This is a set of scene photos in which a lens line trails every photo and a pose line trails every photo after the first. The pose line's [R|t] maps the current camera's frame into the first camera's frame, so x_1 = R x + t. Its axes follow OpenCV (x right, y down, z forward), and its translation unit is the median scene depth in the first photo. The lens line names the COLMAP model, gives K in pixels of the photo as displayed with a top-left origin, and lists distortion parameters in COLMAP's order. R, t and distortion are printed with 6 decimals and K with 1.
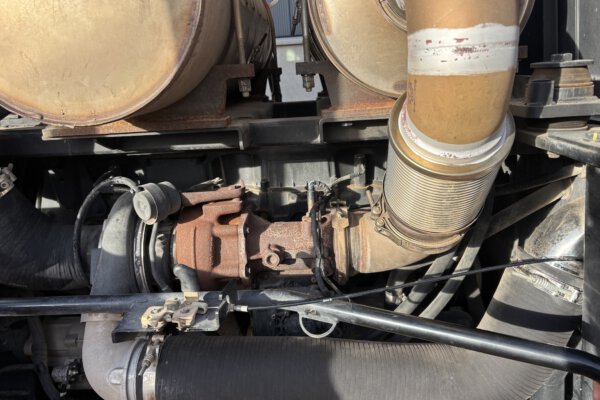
lens RADIAL K [[453.6, 0, 297.7], [0, 453.6, 196.3], [0, 0, 1]] dist [0.021564, -0.005087]
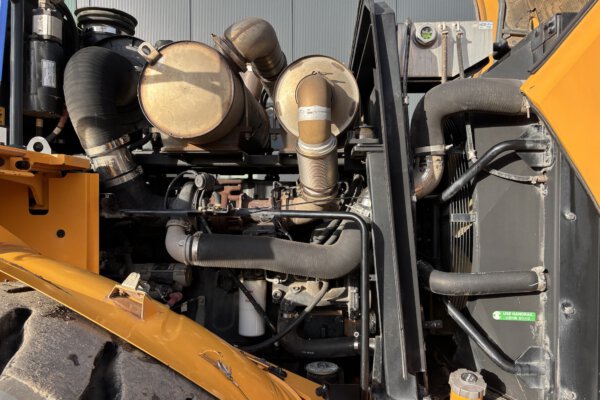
lens RADIAL K [[454.0, 0, 291.4], [0, 454.0, 199.3], [0, 0, 1]] dist [0.016118, -0.003361]
pose [[0.997372, 0.048149, -0.054127, 0.258943], [-0.061727, 0.955919, -0.287070, 0.738980], [0.037919, 0.289656, 0.956379, -1.169499]]
